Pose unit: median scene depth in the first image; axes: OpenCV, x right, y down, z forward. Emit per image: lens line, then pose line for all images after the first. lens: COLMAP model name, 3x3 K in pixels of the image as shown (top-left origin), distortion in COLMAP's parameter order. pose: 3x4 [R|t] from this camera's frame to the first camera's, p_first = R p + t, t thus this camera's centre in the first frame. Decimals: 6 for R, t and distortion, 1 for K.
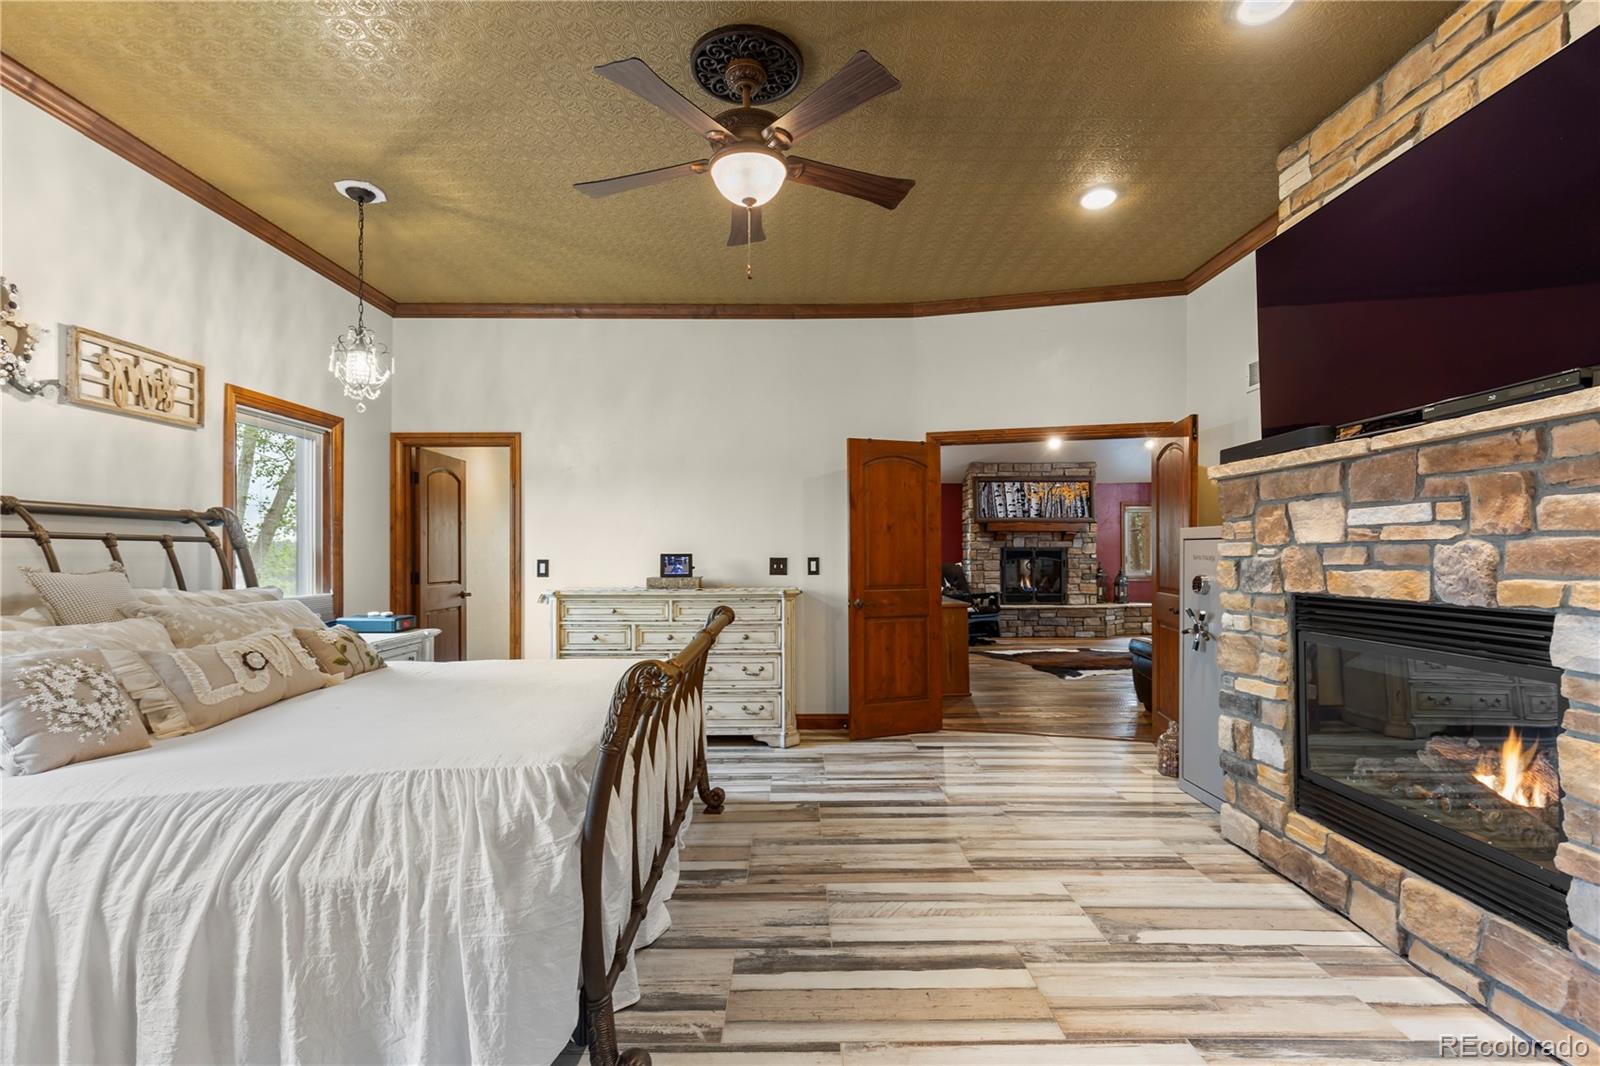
lens RADIAL K [[722.3, 0, 801.7], [0, 722.3, 552.3], [0, 0, 1]] dist [0.004976, -0.001667]
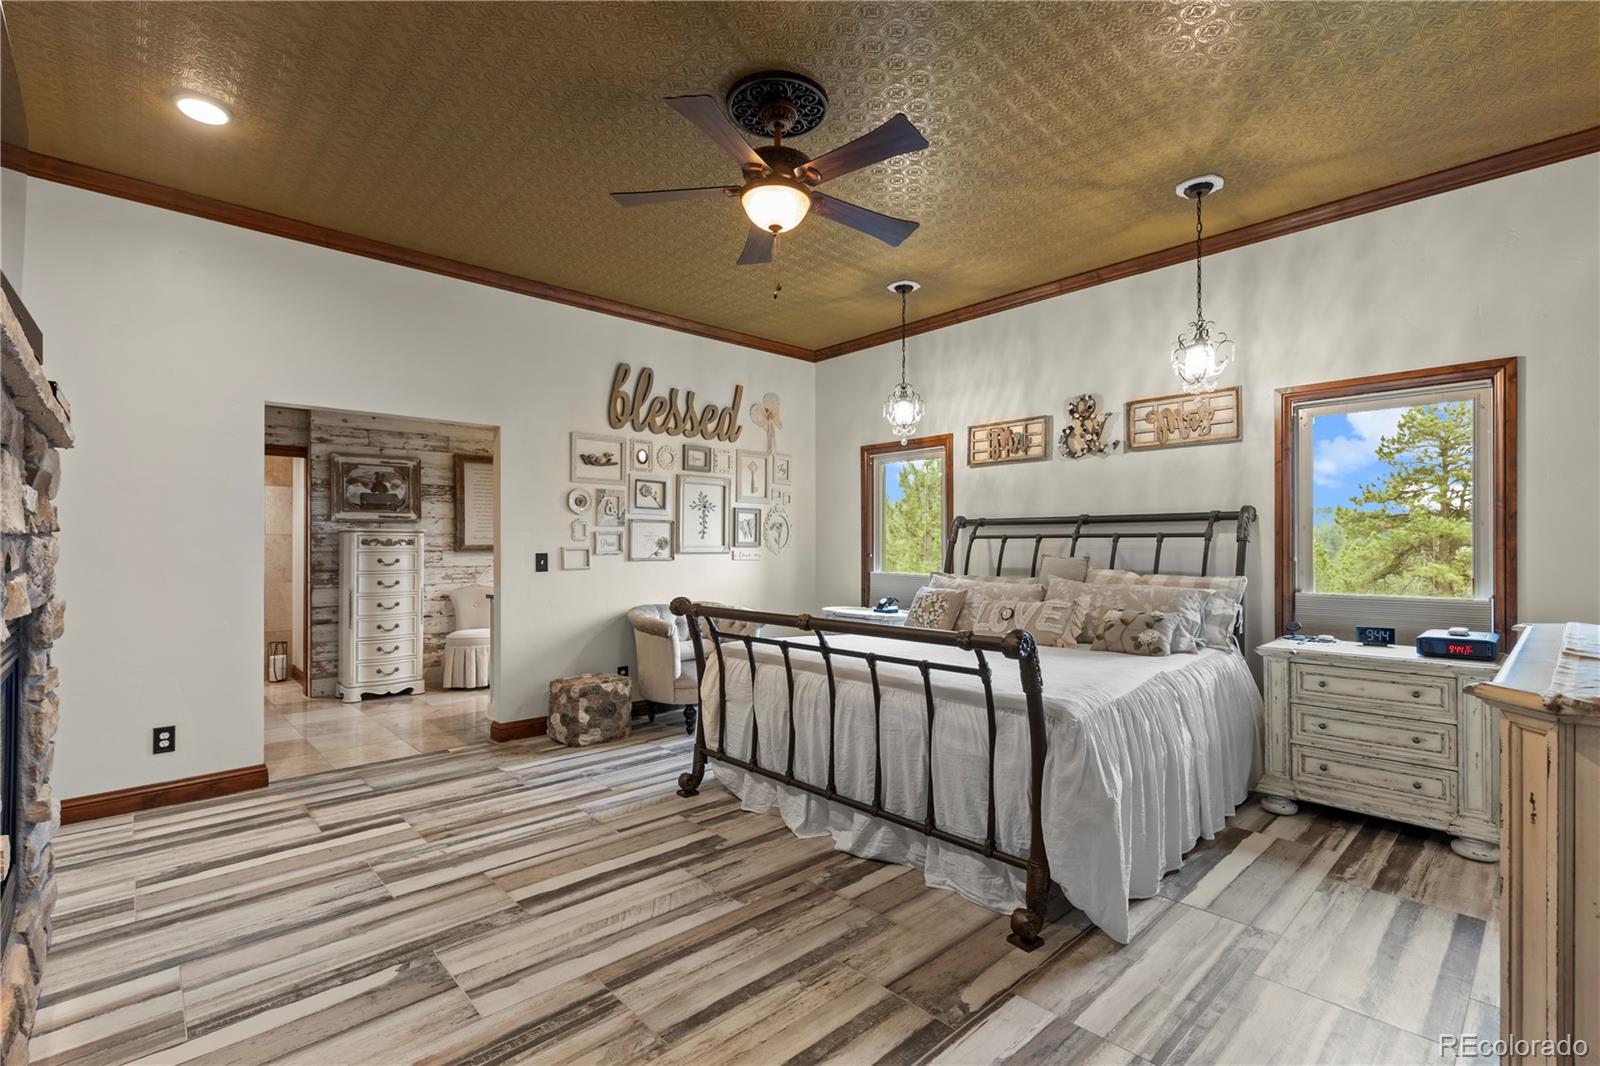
lens RADIAL K [[722.3, 0, 799.5], [0, 722.3, 543.8], [0, 0, 1]] dist [0.004976, -0.001667]
pose [[-0.740057, 0.001167, -0.672544, 0.589003], [0.004240, 0.999987, -0.002931, -0.002002], [0.672531, -0.005020, -0.740052, 1.691814]]
